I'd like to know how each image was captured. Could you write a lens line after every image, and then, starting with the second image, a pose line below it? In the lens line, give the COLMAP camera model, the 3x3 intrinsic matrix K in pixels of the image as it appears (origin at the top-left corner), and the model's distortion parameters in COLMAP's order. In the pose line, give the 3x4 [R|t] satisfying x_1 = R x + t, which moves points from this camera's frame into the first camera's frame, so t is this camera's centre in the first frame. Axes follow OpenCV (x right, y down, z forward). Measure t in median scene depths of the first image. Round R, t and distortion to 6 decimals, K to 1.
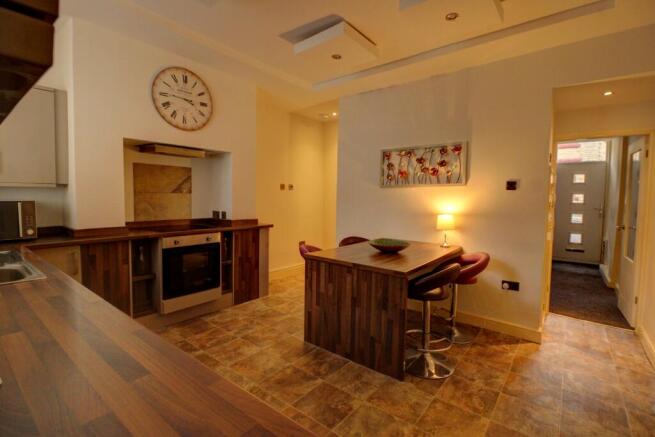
lens RADIAL K [[305.9, 0, 331.4], [0, 305.9, 214.7], [0, 0, 1]] dist [-0.003083, -0.000100]
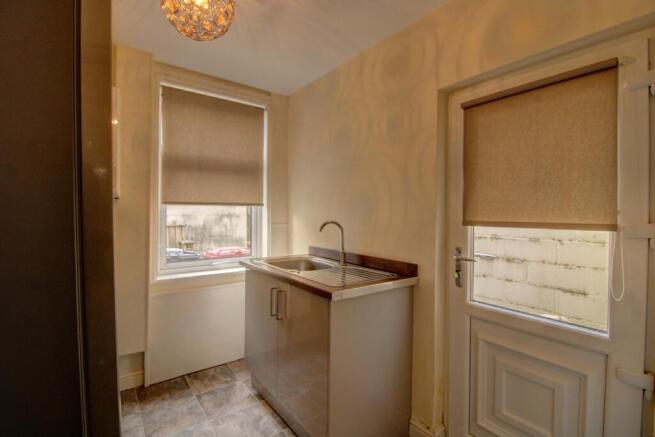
lens RADIAL K [[305.9, 0, 331.4], [0, 305.9, 214.7], [0, 0, 1]] dist [-0.003083, -0.000100]
pose [[0.251658, -0.010702, 0.967757, -0.288291], [0.053276, 0.998576, -0.002811, -0.006815], [-0.966349, 0.052266, 0.251869, 0.113308]]
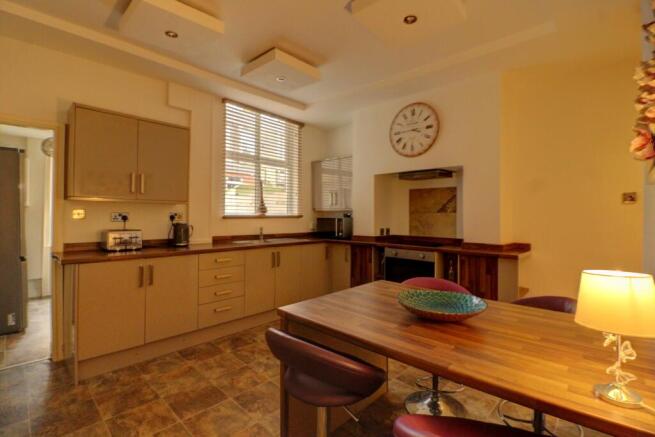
lens RADIAL K [[305.9, 0, 331.4], [0, 305.9, 214.7], [0, 0, 1]] dist [-0.003083, -0.000100]
pose [[-0.080247, -0.016354, -0.996641, 0.671245], [-0.064879, 0.997831, -0.011150, -0.030466], [0.994661, 0.063766, -0.081134, 0.809282]]
